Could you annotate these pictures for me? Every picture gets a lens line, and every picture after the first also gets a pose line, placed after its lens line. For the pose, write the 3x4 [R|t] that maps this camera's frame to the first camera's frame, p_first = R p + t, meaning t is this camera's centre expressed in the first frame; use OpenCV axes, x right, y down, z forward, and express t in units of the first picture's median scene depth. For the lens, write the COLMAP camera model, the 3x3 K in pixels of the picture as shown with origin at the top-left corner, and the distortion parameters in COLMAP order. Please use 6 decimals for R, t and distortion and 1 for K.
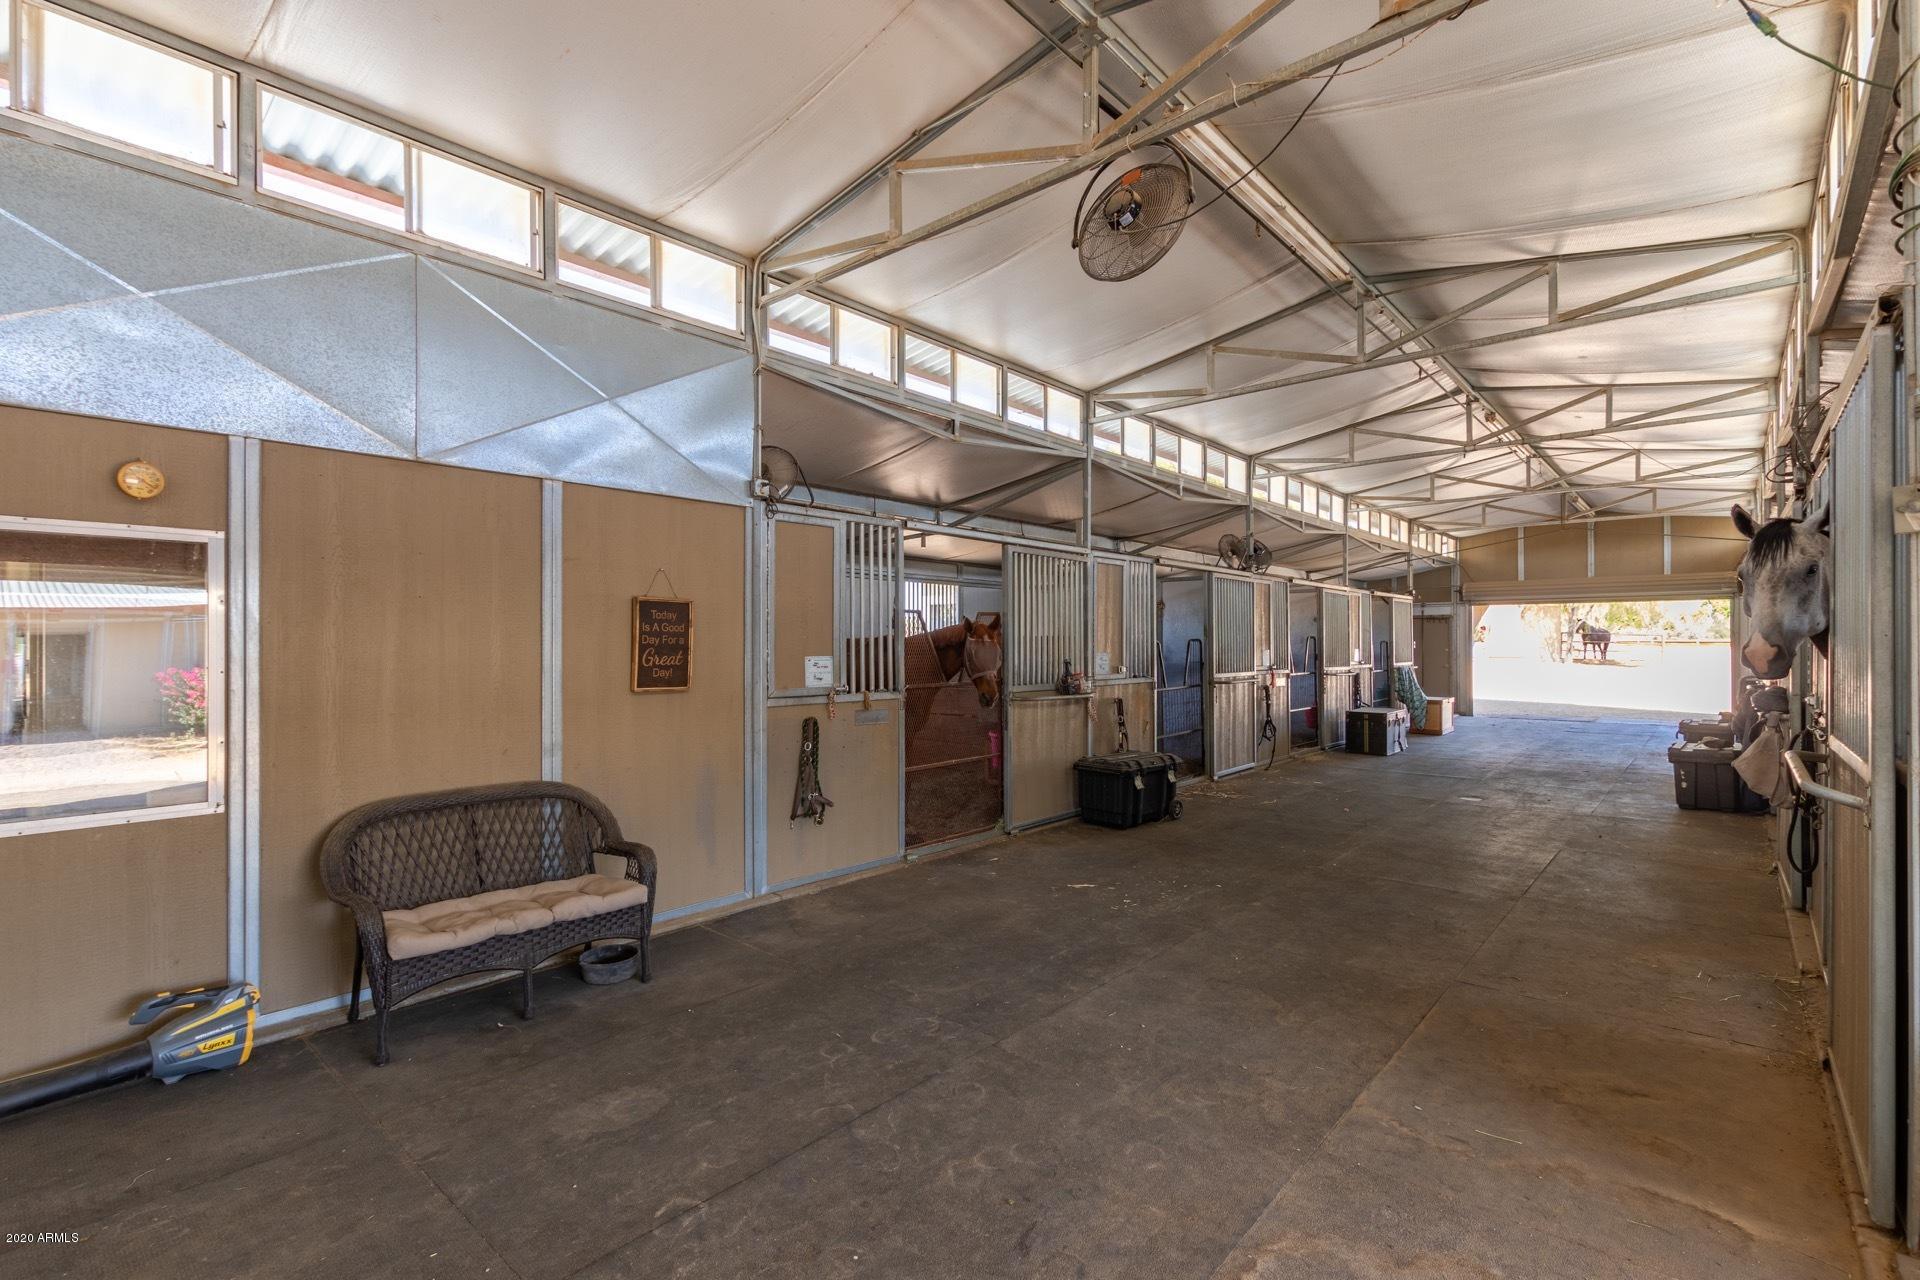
lens RADIAL K [[870.3, 0, 960.0], [0, 870.3, 640.0], [0, 0, 1]] dist [-0.002283, -0.000618]
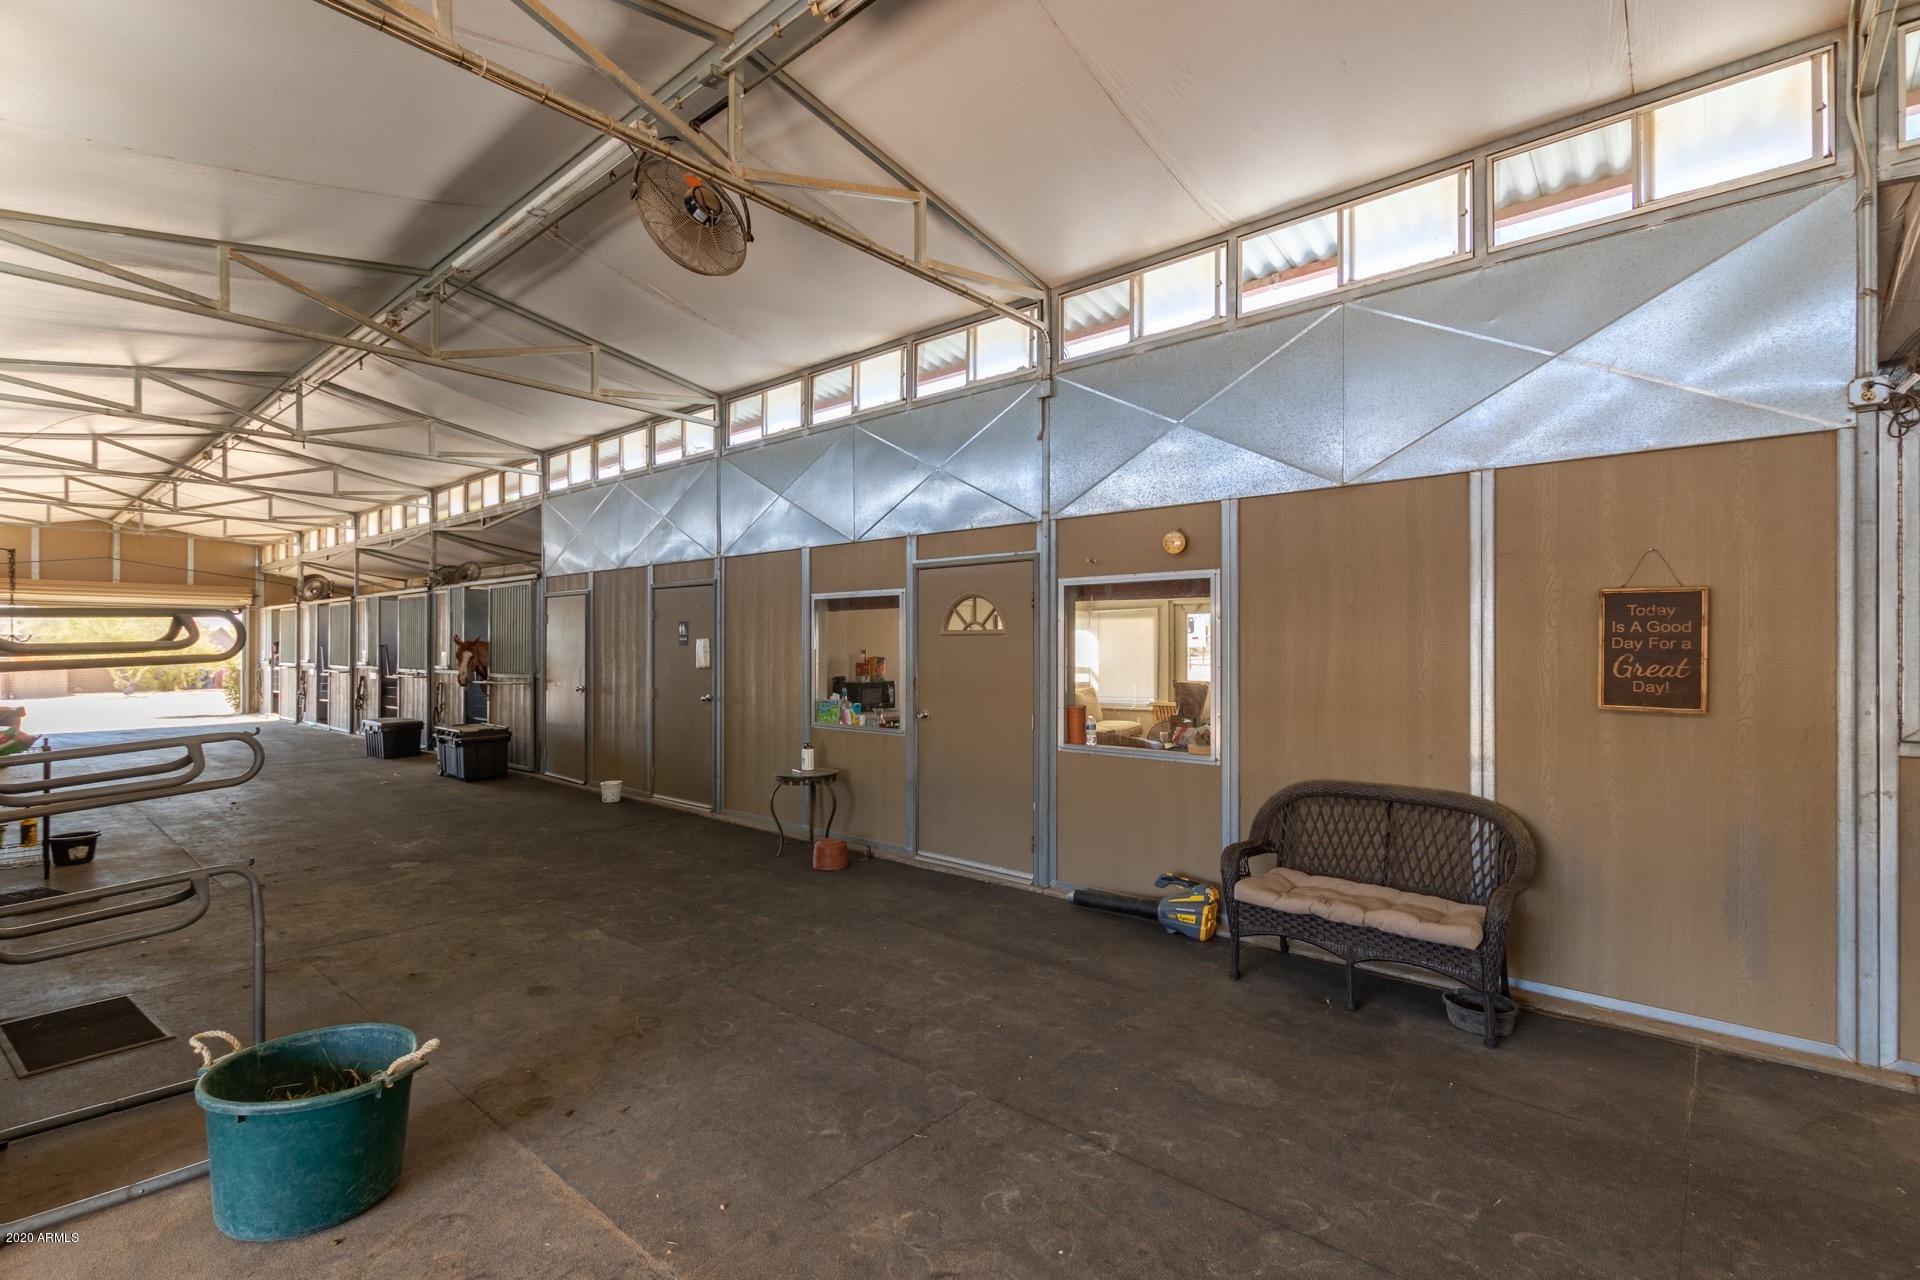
lens RADIAL K [[882.5, 0, 960.0], [0, 882.5, 640.0], [0, 0, 1]] dist [0.001644, -0.000873]
pose [[-0.005573, -0.002045, -0.999982, 0.500970], [0.006872, 0.999974, -0.002083, -0.006696], [0.999961, -0.006884, -0.005559, 0.481354]]
